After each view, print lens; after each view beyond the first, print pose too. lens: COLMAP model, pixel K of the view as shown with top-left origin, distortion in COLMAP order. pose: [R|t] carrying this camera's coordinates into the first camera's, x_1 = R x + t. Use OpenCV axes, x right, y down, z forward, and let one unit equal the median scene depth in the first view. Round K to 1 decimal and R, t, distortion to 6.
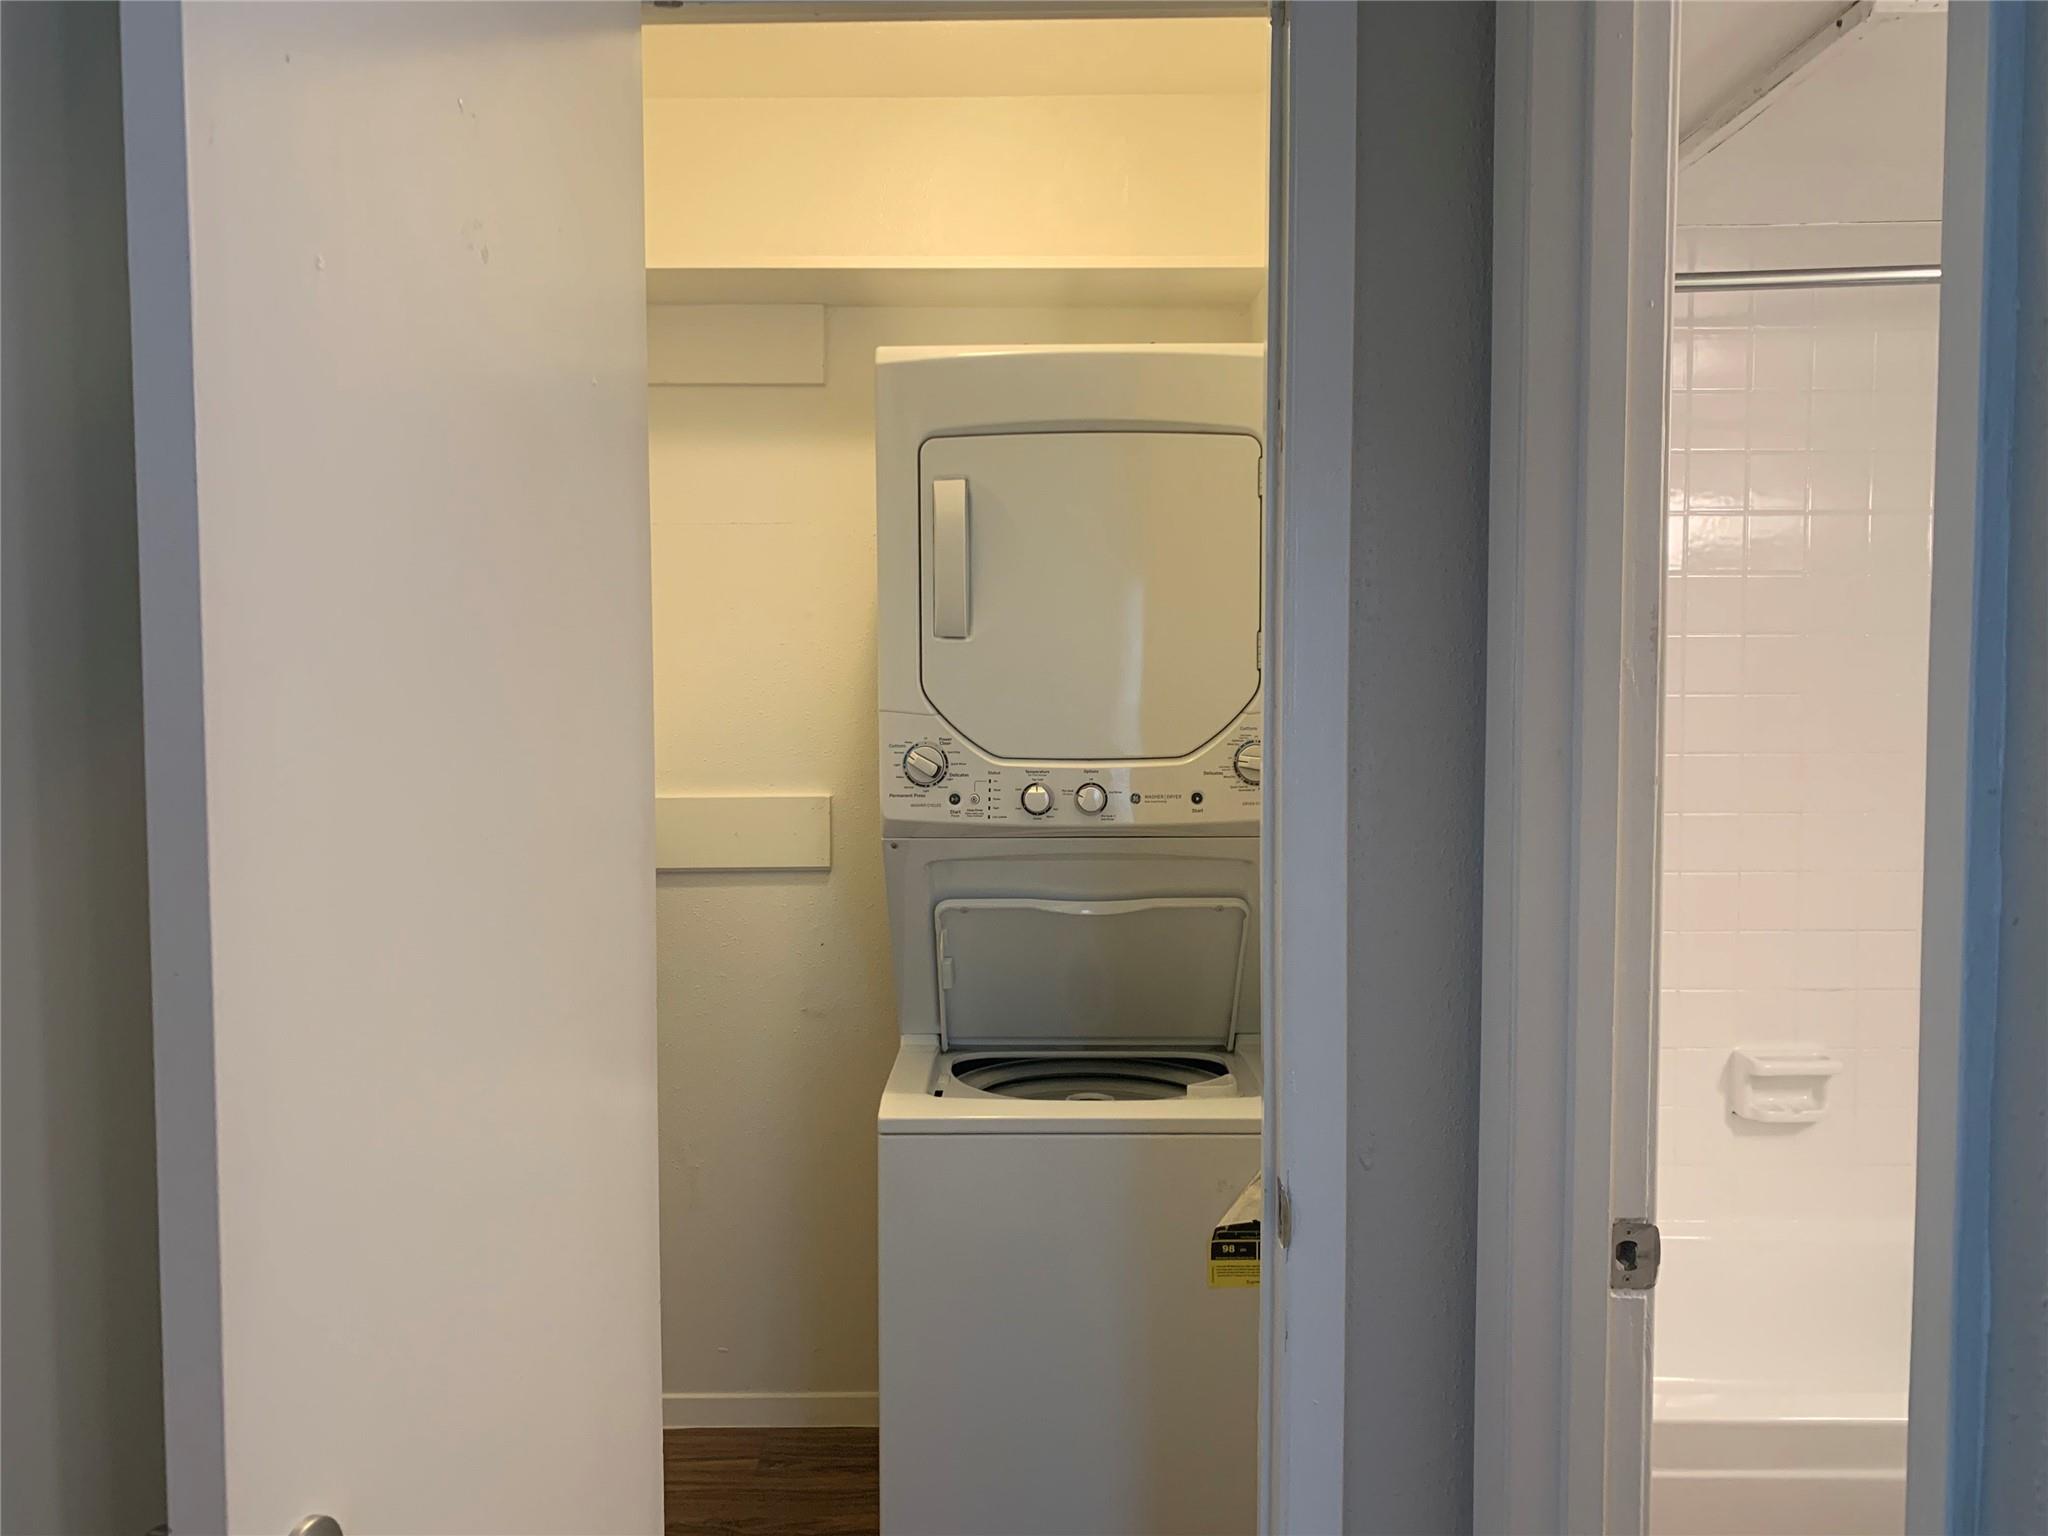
lens RADIAL K [[1557.1, 0, 1023.4], [0, 1557.1, 744.2], [0, 0, 1]] dist [0.181886, -0.192249]
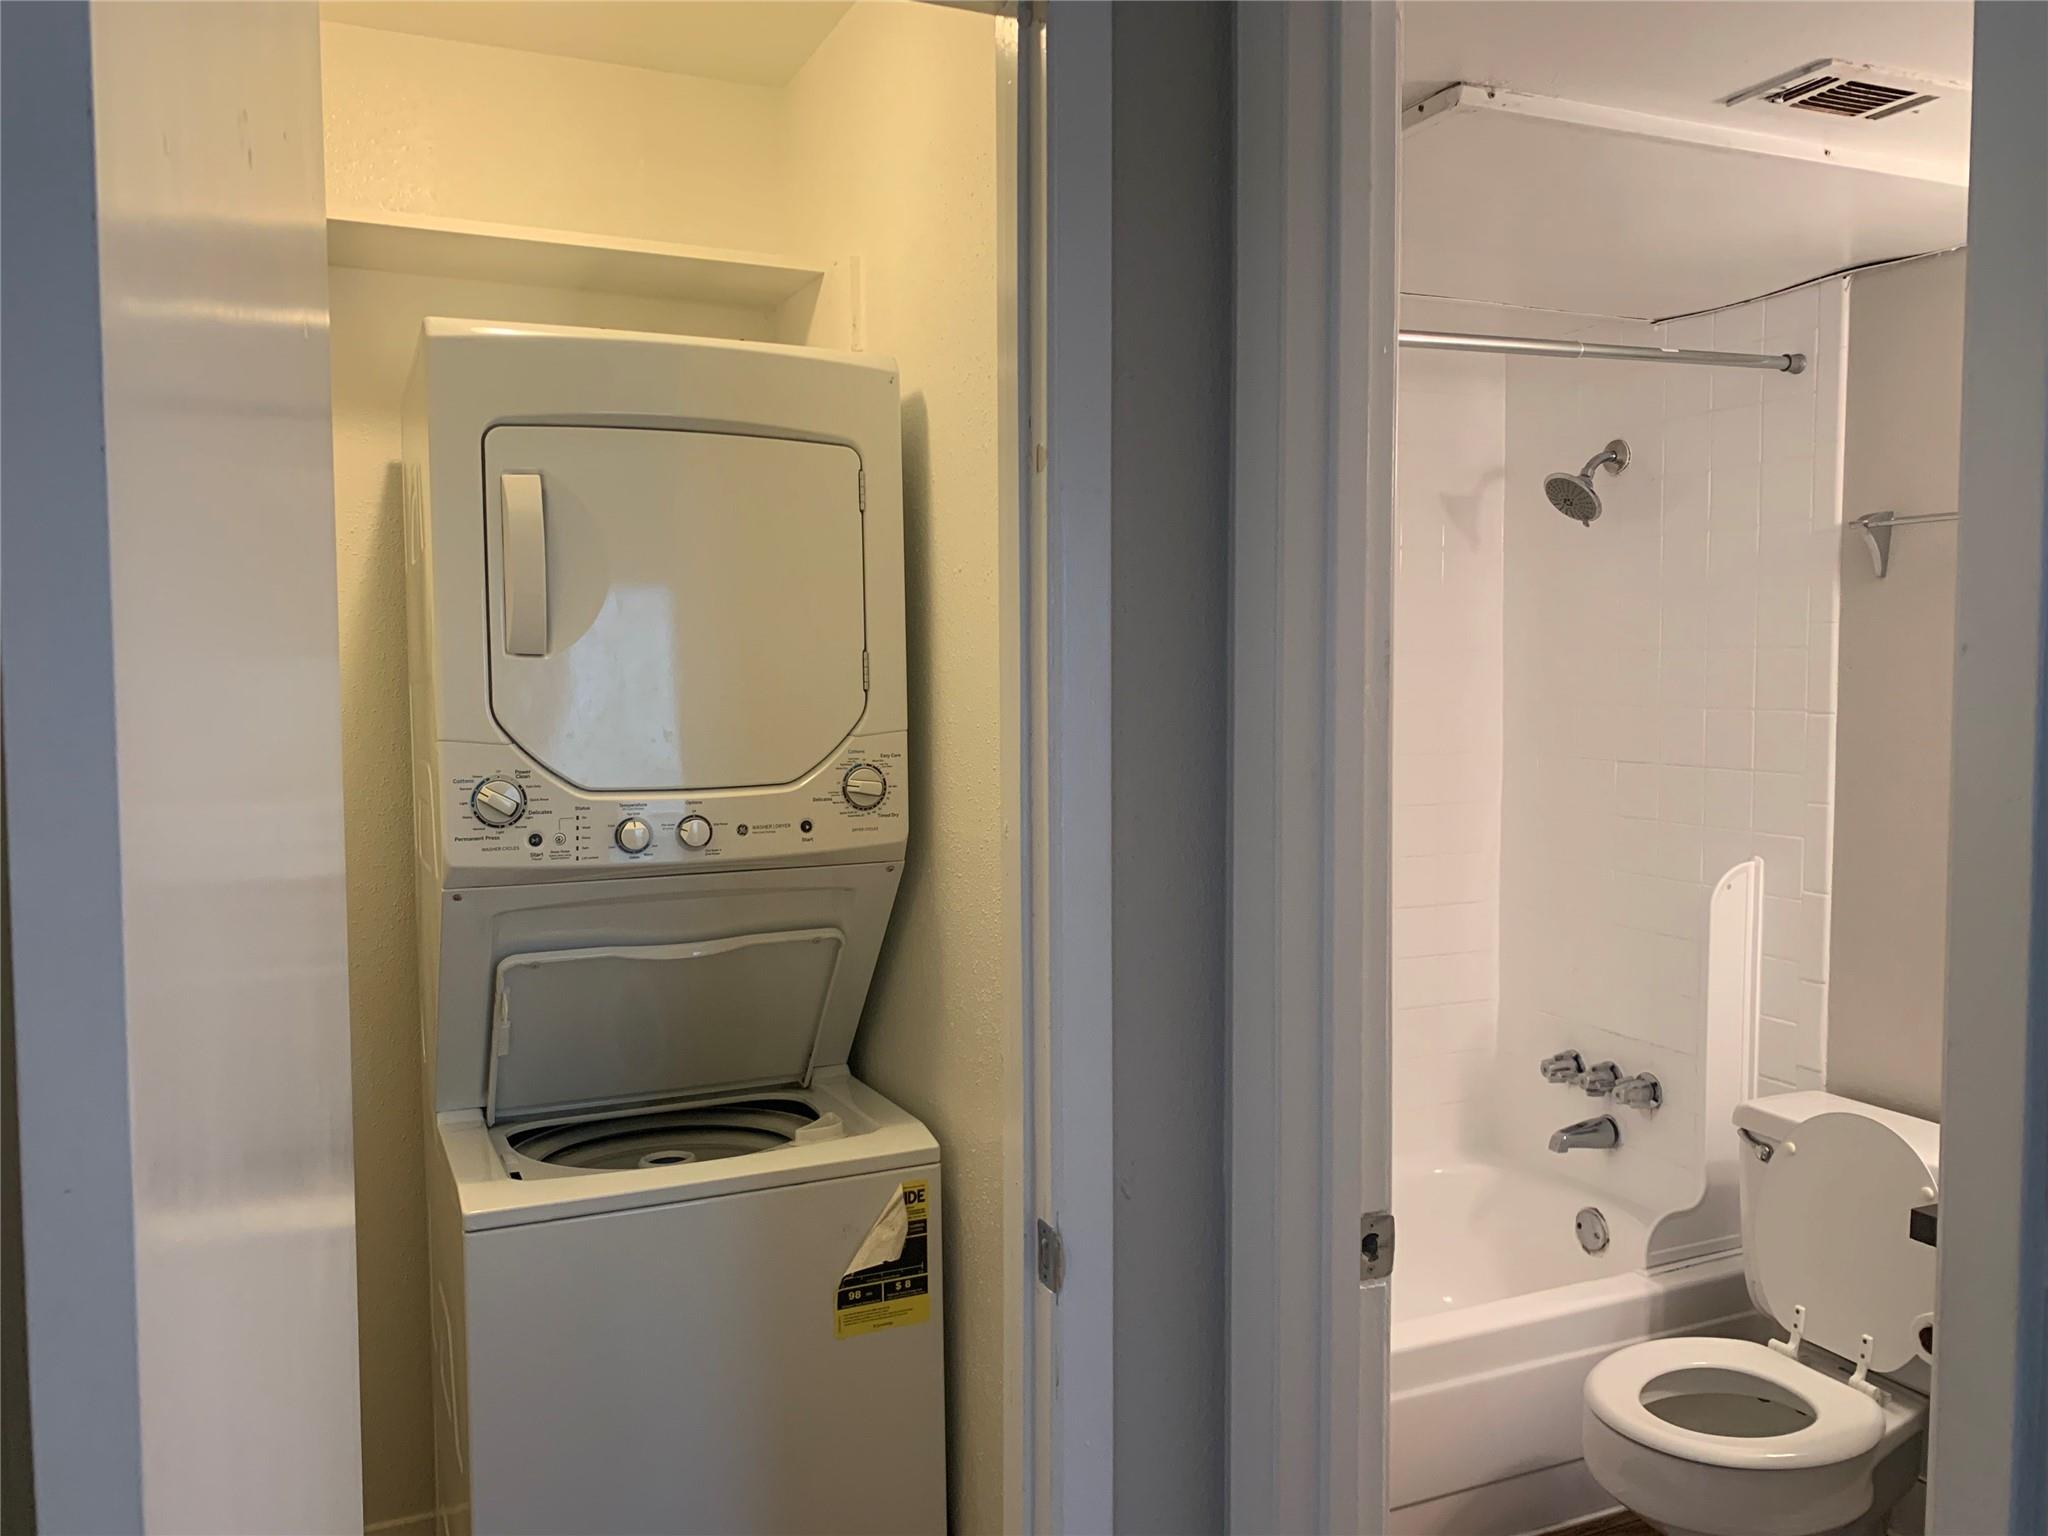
lens RADIAL K [[1571.2, 0, 1024.0], [0, 1571.2, 768.0], [0, 0, 1]] dist [0.194931, -0.457186]
pose [[0.920191, -0.027940, 0.390471, -0.140003], [0.024611, 0.999606, 0.013529, -0.010479], [-0.390695, -0.002839, 0.920516, 0.070425]]
